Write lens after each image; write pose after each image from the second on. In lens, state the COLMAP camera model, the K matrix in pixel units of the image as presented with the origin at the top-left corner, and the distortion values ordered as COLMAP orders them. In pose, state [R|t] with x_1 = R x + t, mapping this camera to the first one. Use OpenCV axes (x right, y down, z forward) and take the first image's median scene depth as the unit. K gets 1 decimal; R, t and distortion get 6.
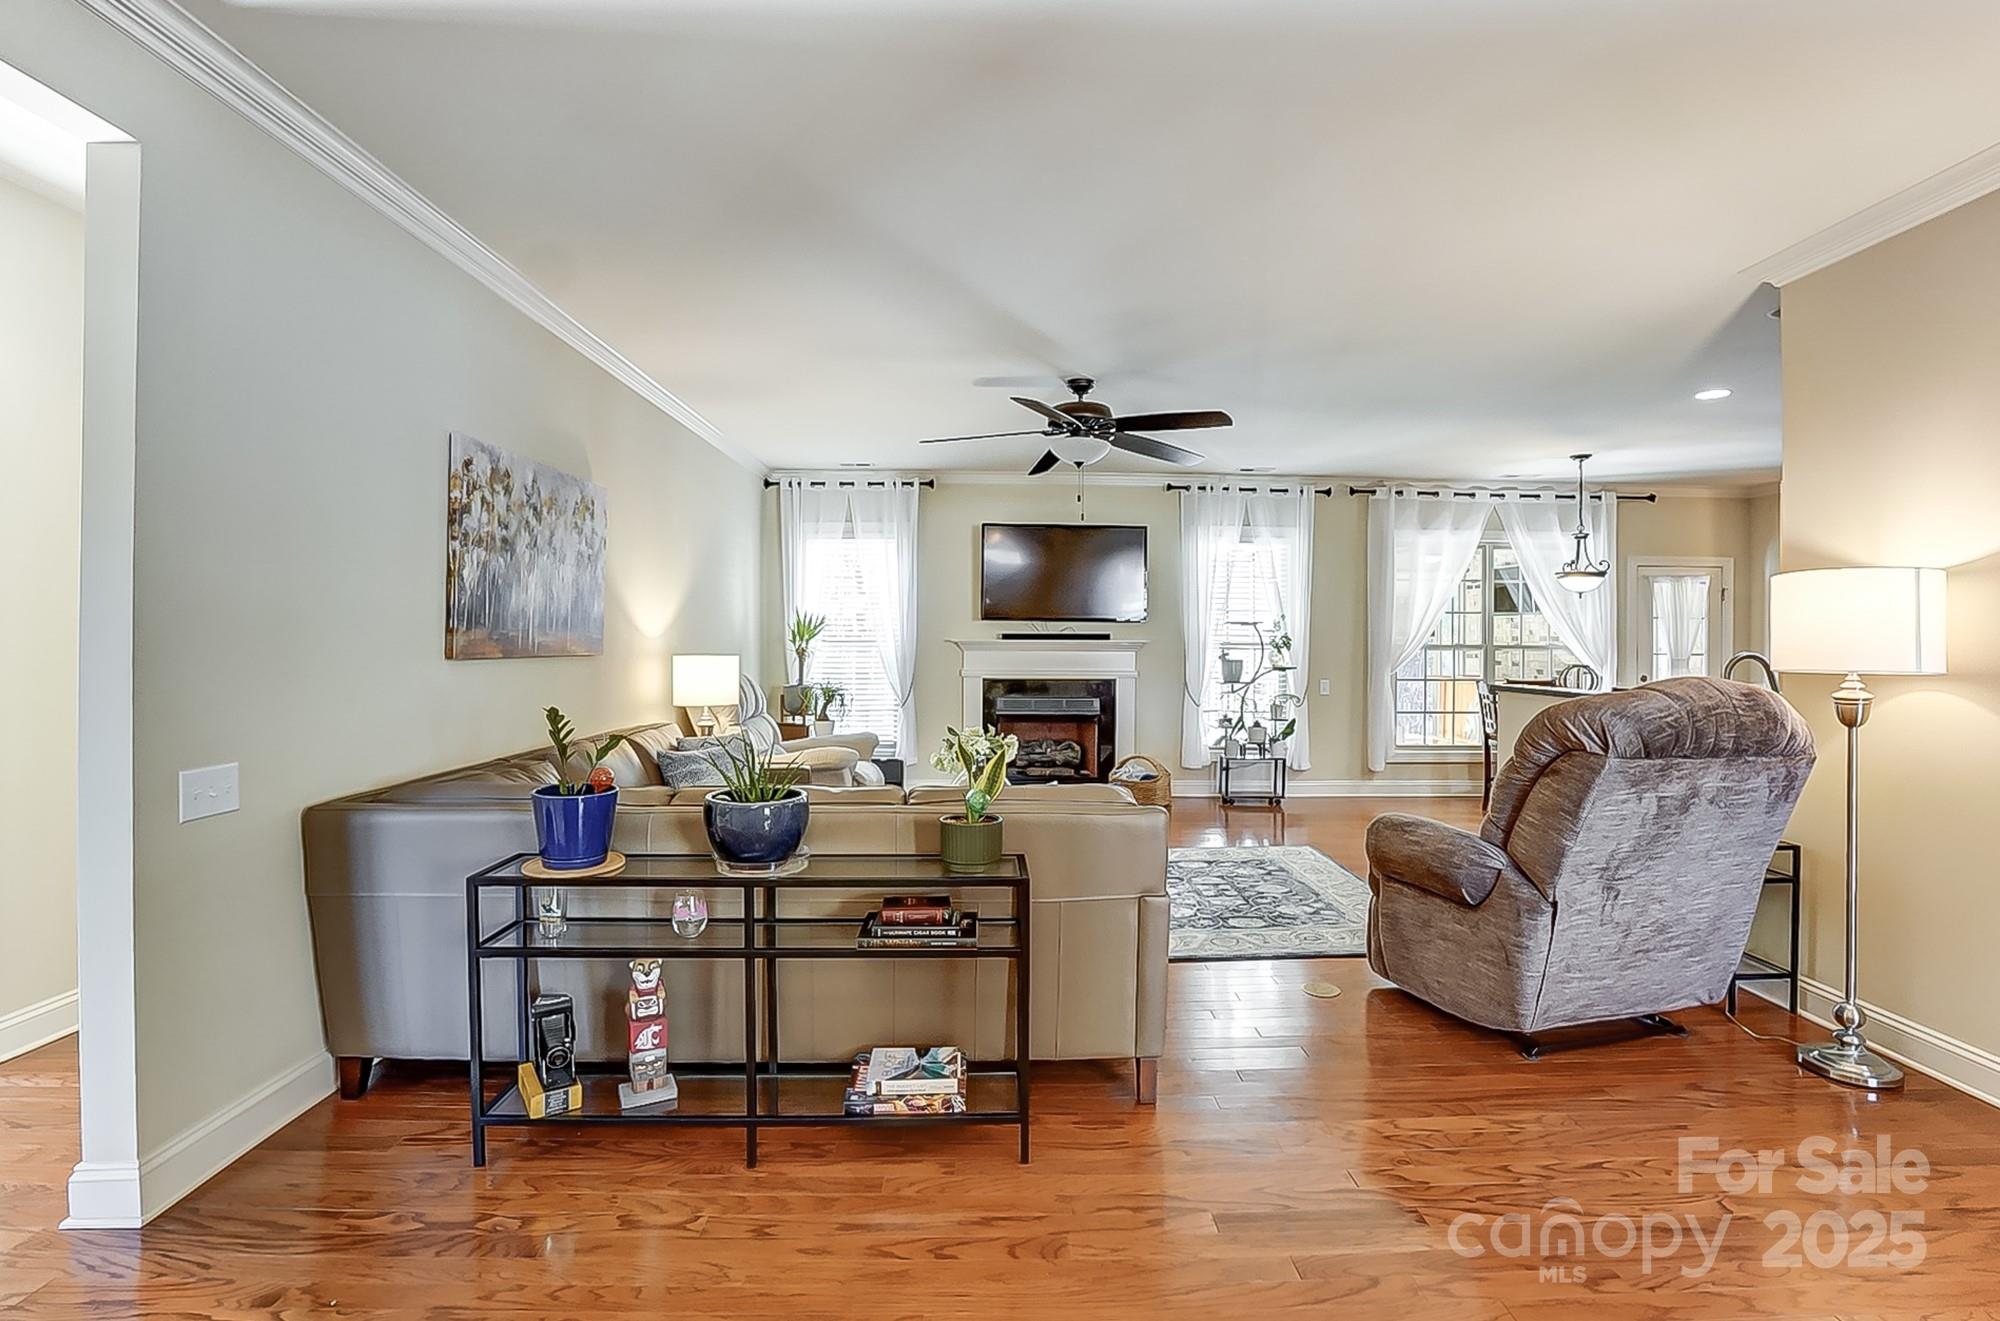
lens RADIAL K [[860.4, 0, 1003.5], [0, 860.4, 614.1], [0, 0, 1]] dist [0.000344, 0.000045]
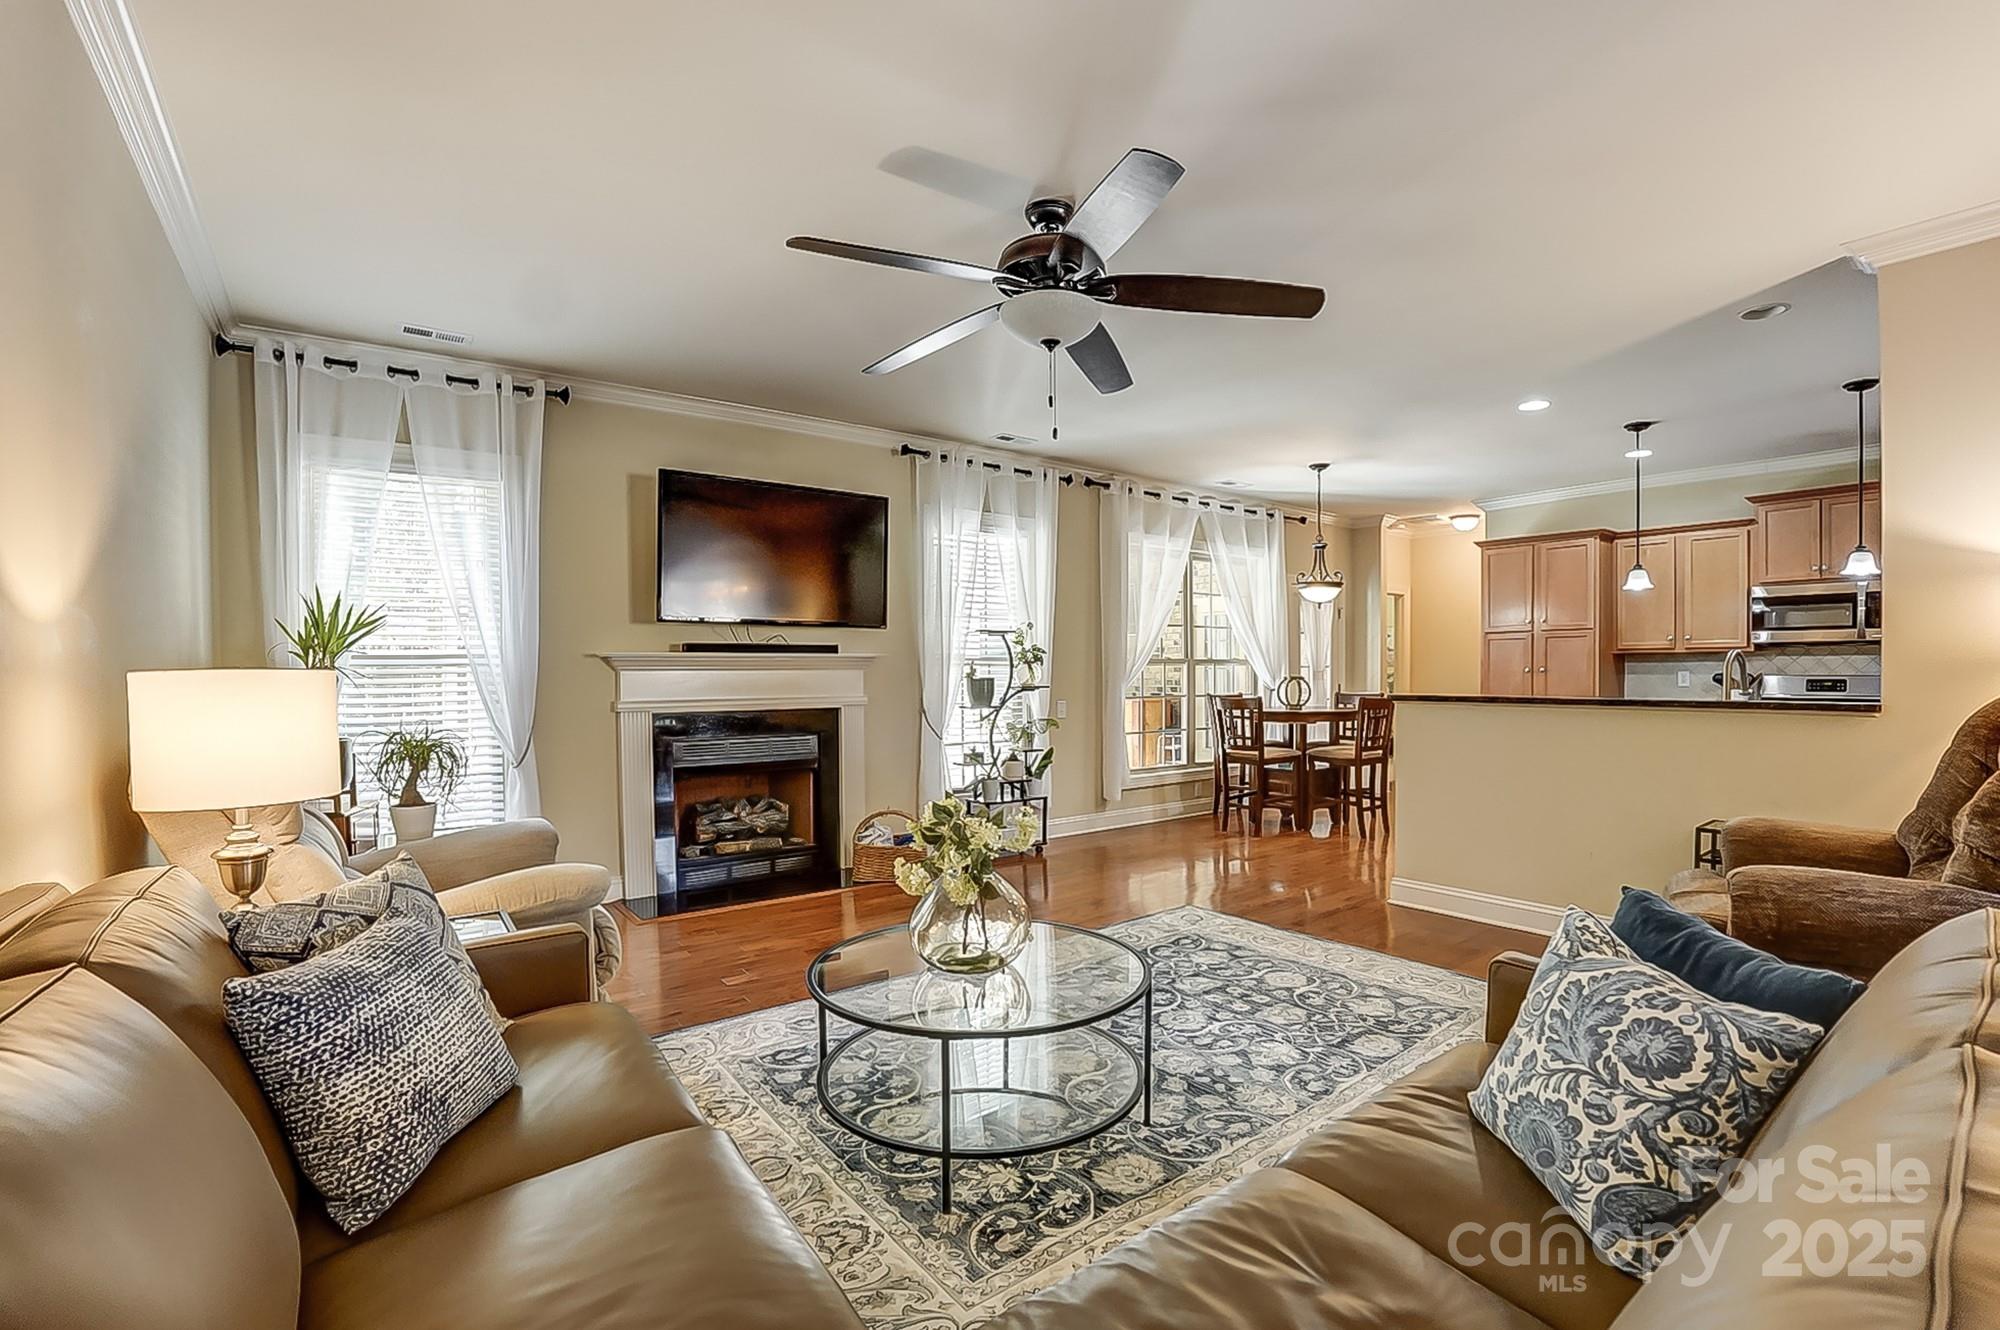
lens RADIAL K [[899.0, 0, 1000.0], [0, 899.0, 665.0], [0, 0, 1]] dist [-0.030494, 0.000585]
pose [[0.825452, -0.007187, 0.564427, -0.186228], [-0.007700, 0.999683, 0.023989, 0.020997], [-0.564420, -0.024148, 0.825135, 0.305200]]
